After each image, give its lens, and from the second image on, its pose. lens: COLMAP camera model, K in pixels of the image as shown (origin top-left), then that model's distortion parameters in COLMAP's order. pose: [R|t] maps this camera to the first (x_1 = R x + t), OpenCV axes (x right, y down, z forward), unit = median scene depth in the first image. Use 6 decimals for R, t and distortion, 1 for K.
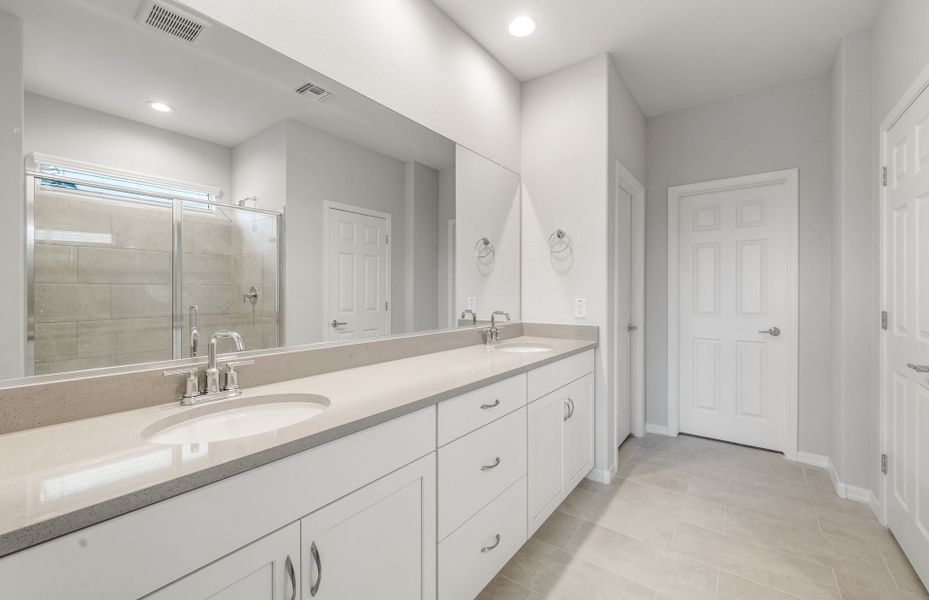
lens RADIAL K [[379.2, 0, 459.5], [0, 379.2, 290.9], [0, 0, 1]] dist [-0.002015, -0.000783]
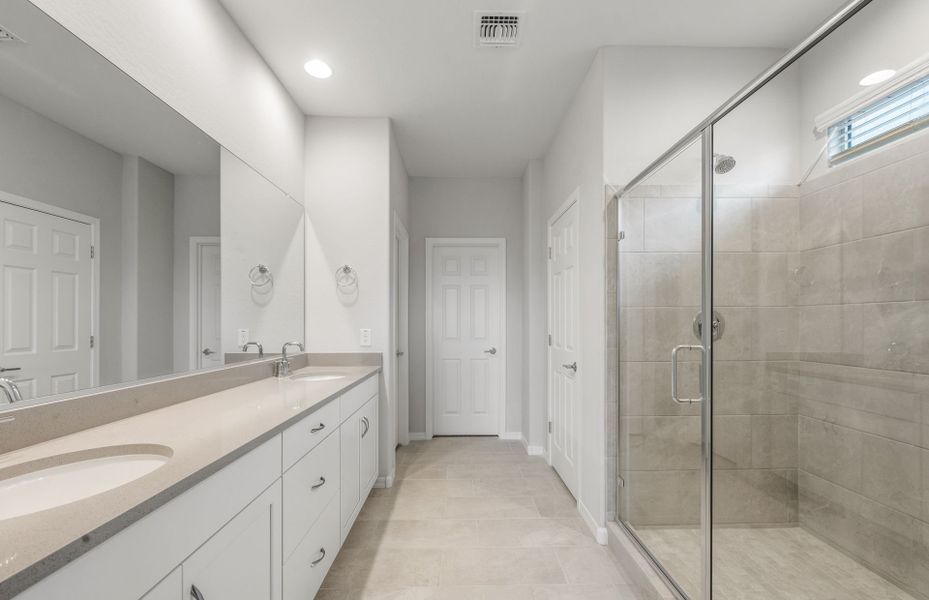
lens RADIAL K [[378.1, 0, 459.7], [0, 378.1, 319.0], [0, 0, 1]] dist [-0.001177, -0.000113]
pose [[0.796876, 0.005477, 0.604117, -0.136090], [-0.002097, 0.999978, -0.006299, -0.002723], [-0.604139, 0.003752, 0.796870, -0.057094]]
